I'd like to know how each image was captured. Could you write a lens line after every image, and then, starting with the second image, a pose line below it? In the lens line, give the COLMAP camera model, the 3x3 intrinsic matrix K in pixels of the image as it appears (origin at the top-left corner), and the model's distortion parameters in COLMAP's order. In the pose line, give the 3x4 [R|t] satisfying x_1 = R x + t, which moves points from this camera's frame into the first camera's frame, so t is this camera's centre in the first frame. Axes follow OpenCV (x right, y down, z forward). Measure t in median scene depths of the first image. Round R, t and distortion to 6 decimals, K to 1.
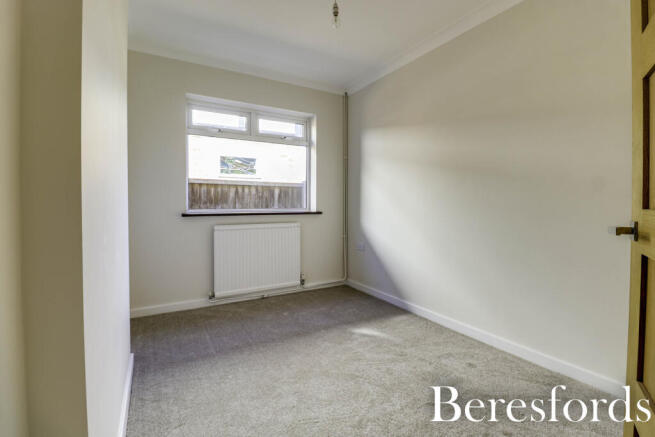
lens RADIAL K [[306.2, 0, 332.9], [0, 306.2, 205.8], [0, 0, 1]] dist [-0.003989, -0.000982]
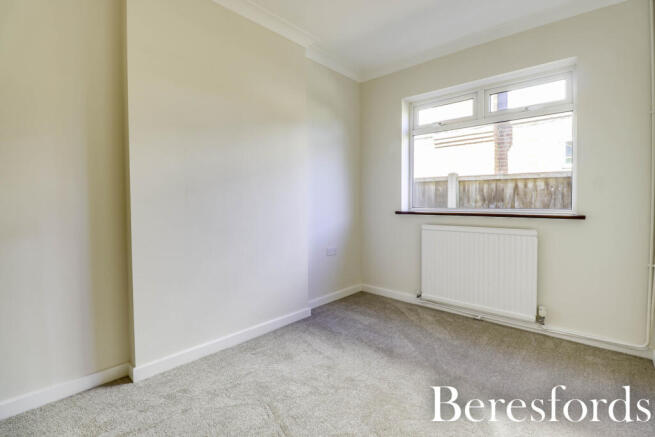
lens RADIAL K [[314.5, 0, 329.8], [0, 314.5, 202.6], [0, 0, 1]] dist [-0.001172, -0.000479]
pose [[0.298374, 0.001235, -0.954448, 0.417176], [-0.006832, 0.999976, -0.000842, -0.001920], [0.954424, 0.006772, 0.298376, 0.357360]]
